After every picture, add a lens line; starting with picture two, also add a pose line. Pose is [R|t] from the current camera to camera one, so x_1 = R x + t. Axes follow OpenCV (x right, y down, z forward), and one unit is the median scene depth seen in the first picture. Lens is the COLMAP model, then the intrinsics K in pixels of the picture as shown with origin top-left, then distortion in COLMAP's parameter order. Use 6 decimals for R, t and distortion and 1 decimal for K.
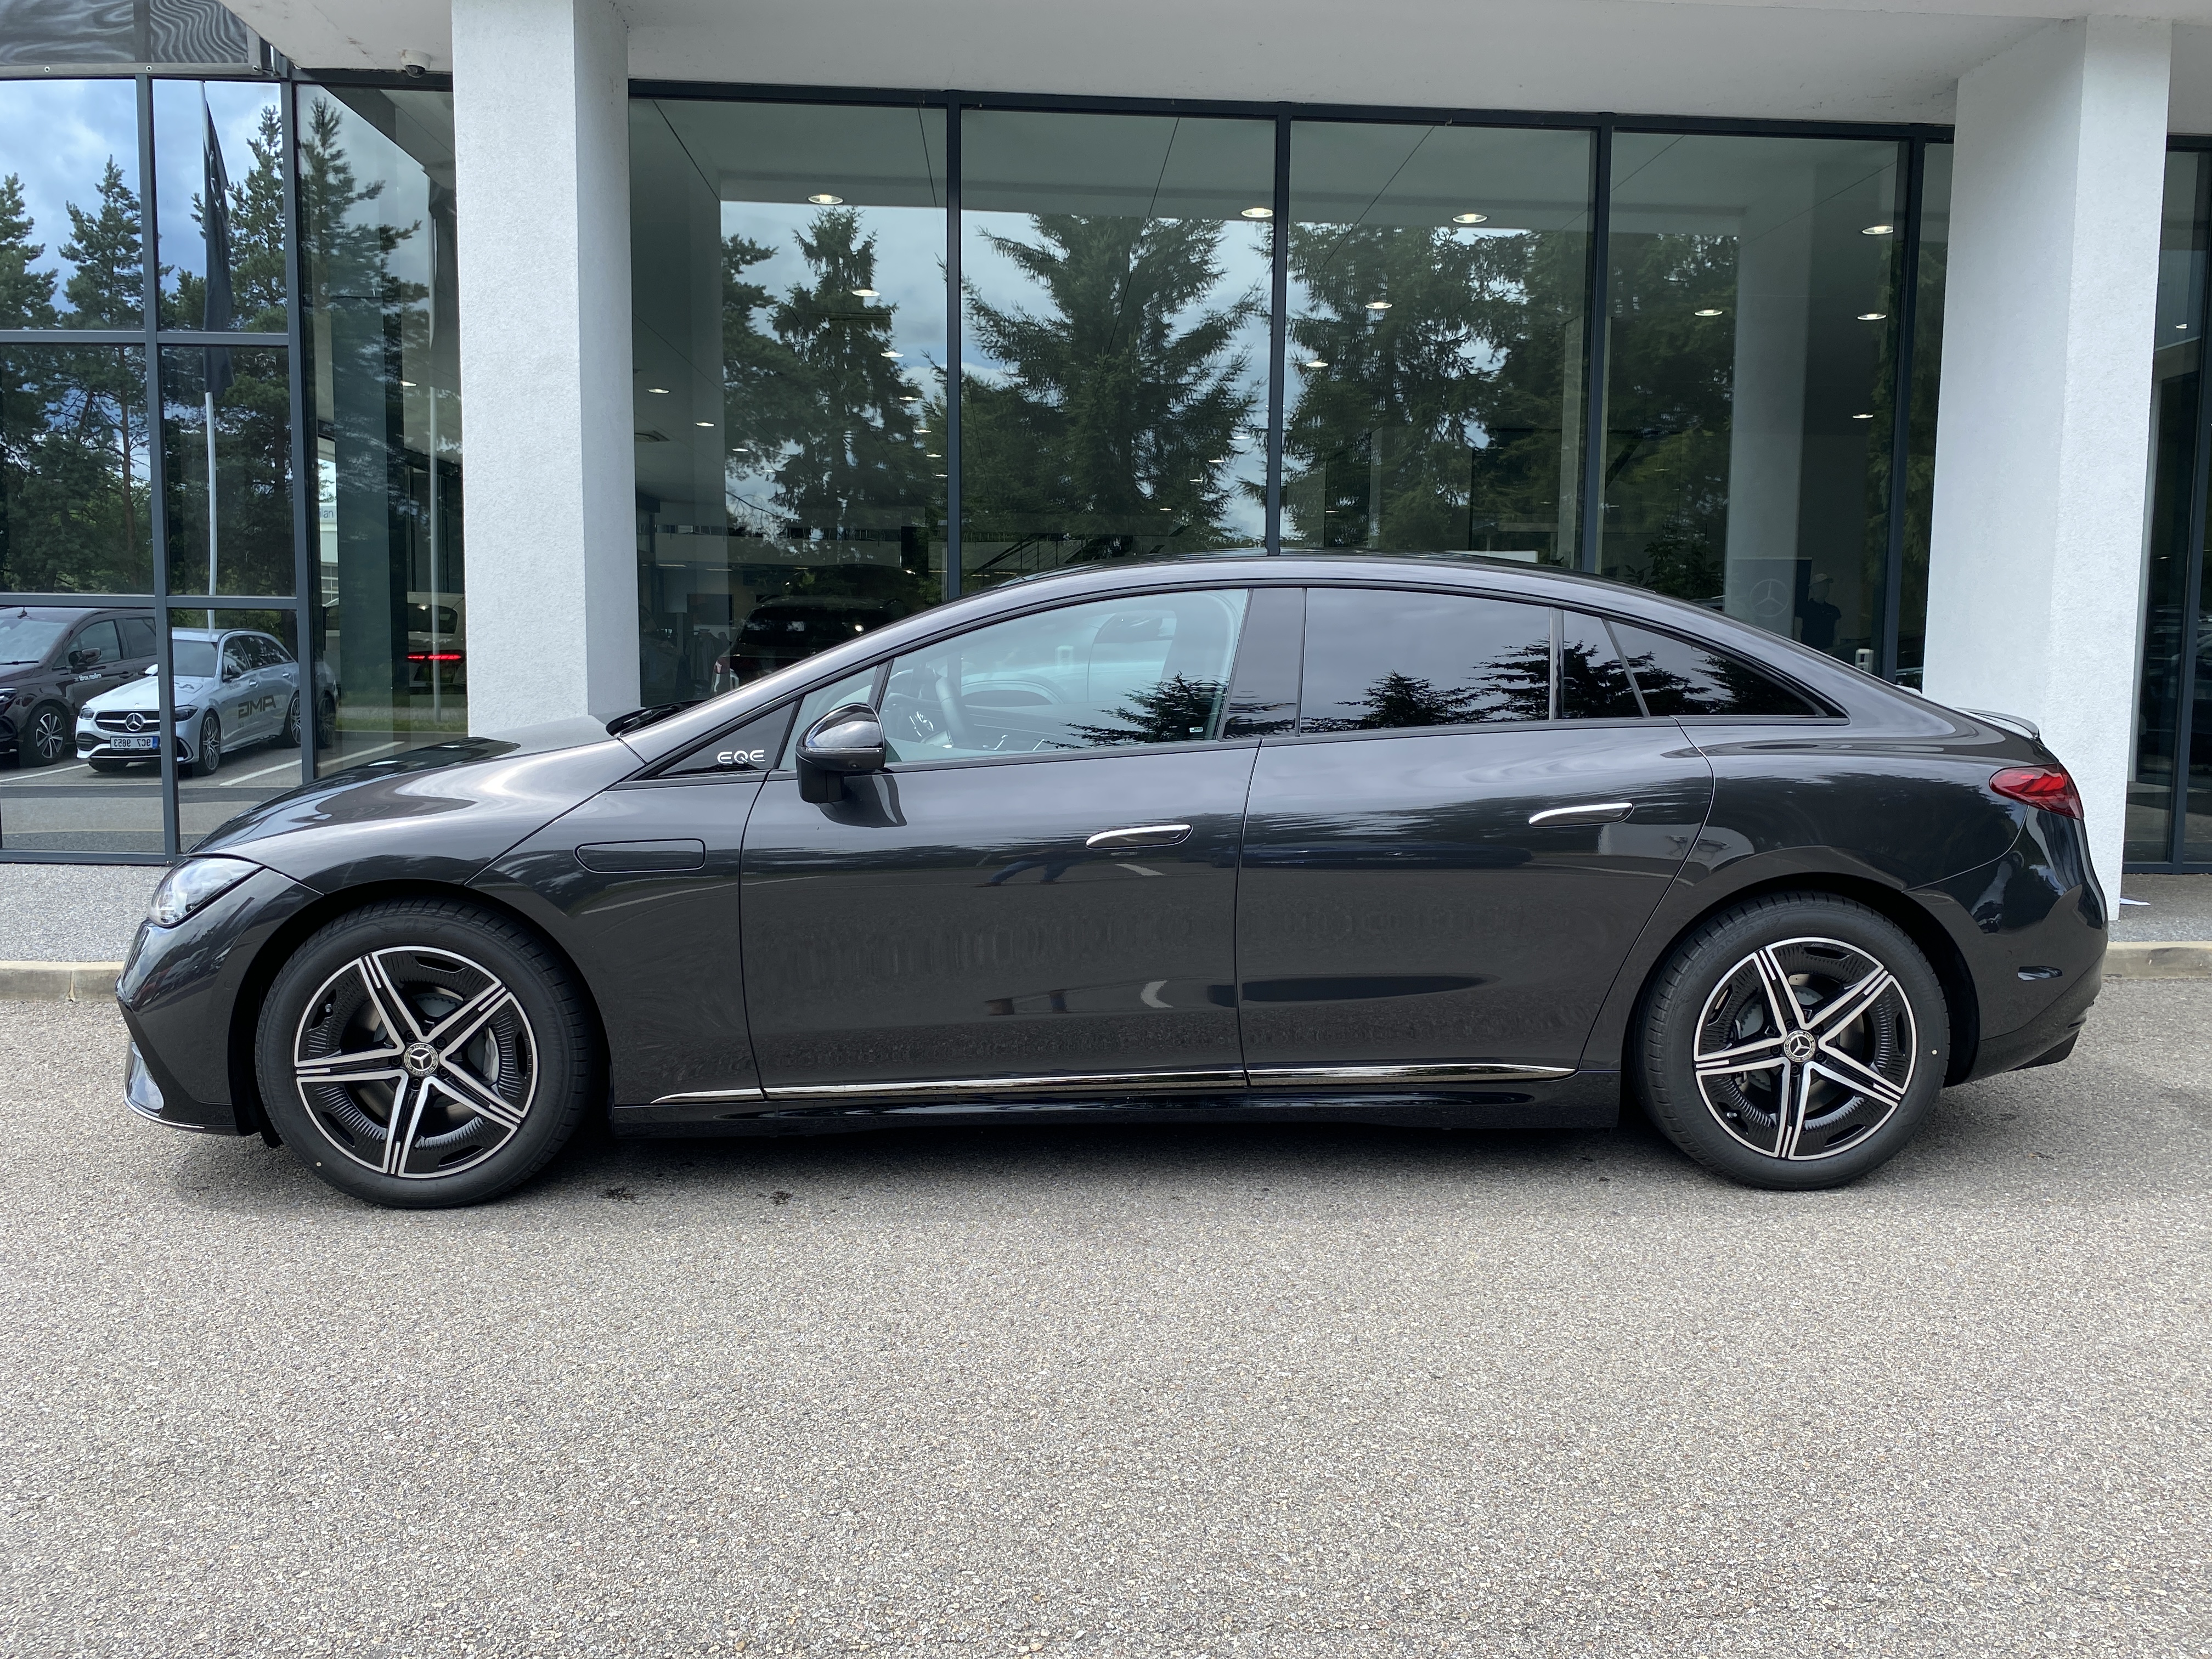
lens RADIAL K [[1718.9, 0, 1109.5], [0, 1718.9, 815.0], [0, 0, 1]] dist [0.015704, -0.027890]
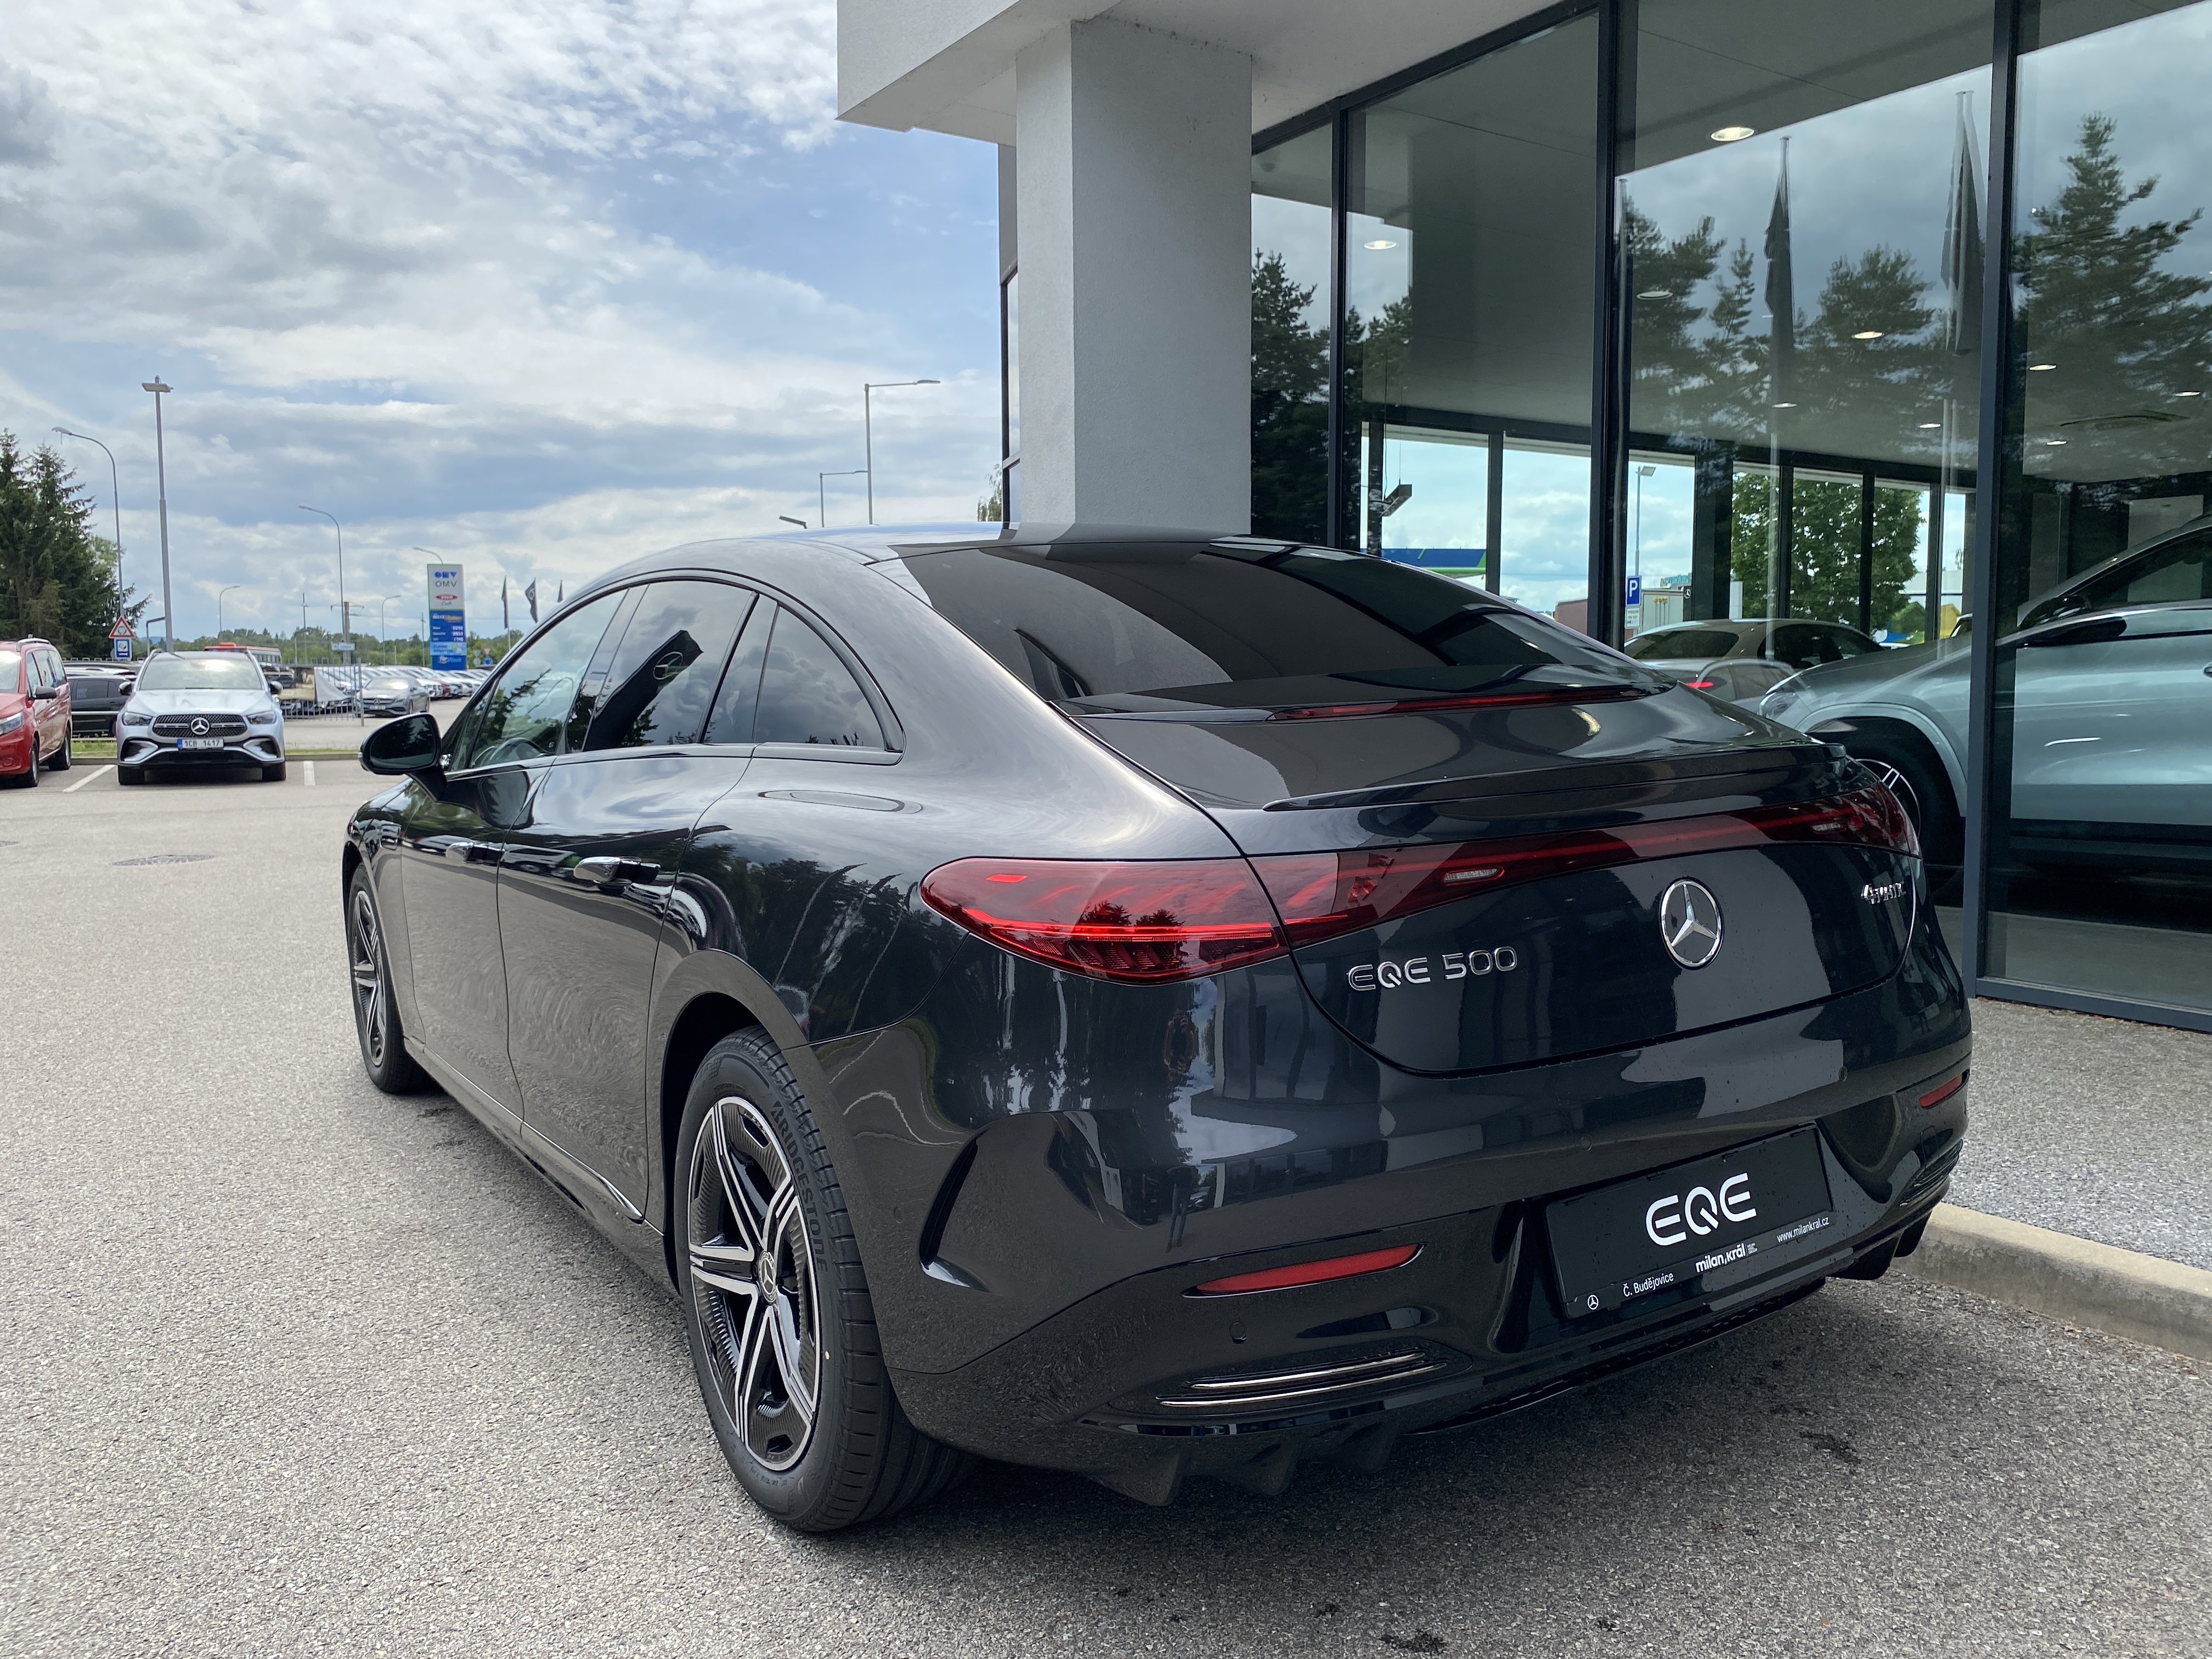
lens RADIAL K [[1718.9, 0, 1116.1], [0, 1718.9, 815.8], [0, 0, 1]] dist [0.015704, -0.027890]
pose [[0.496610, 0.059865, -0.865907, 0.558483], [-0.080615, 0.996488, 0.022658, -0.031648], [0.864222, 0.058553, 0.499692, 0.444047]]
